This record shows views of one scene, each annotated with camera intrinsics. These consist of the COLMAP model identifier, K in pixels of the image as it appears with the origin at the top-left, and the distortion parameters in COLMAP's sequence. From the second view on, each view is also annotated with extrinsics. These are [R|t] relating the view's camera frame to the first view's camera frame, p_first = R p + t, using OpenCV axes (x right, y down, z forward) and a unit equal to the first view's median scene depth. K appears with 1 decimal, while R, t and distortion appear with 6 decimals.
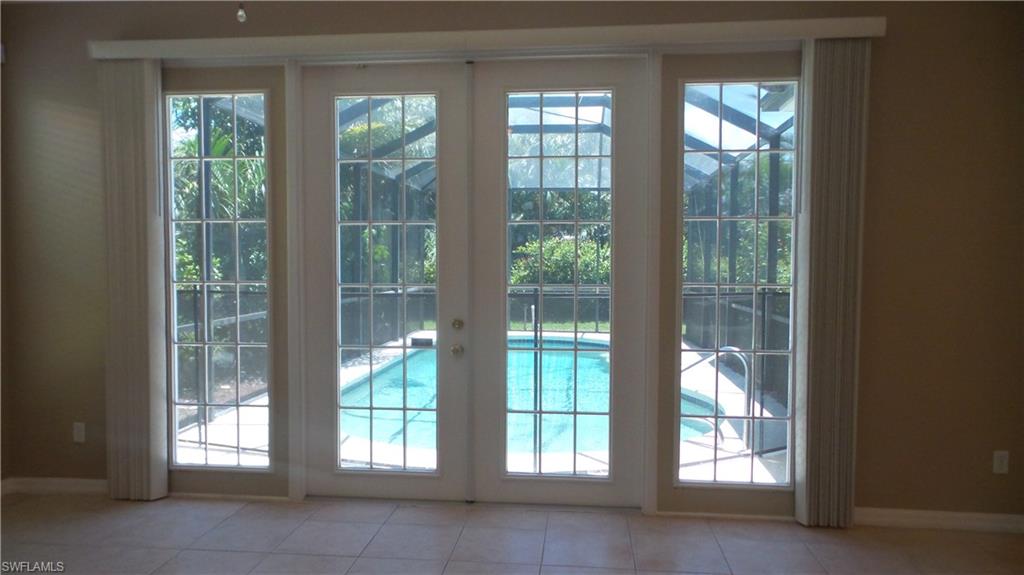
lens RADIAL K [[719.6, 0, 511.3], [0, 719.6, 288.2], [0, 0, 1]] dist [0.047822, 0.002190]
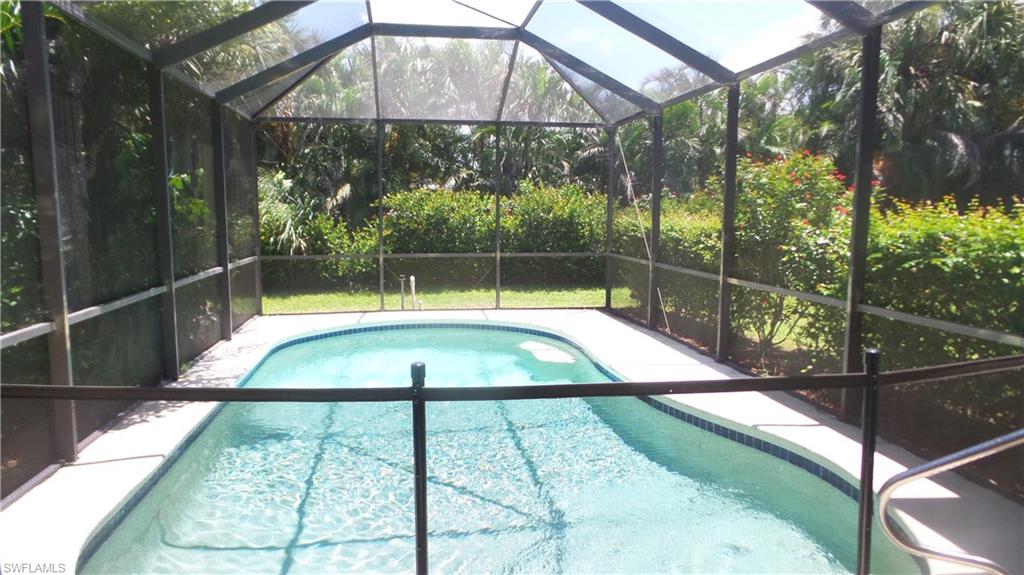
lens RADIAL K [[719.6, 0, 512.2], [0, 719.6, 289.1], [0, 0, 1]] dist [0.047822, 0.002190]
pose [[0.967276, -0.039093, 0.250697, -0.050857], [0.020925, 0.996984, 0.074730, -0.015130], [-0.252862, -0.067038, 0.965177, 0.198778]]
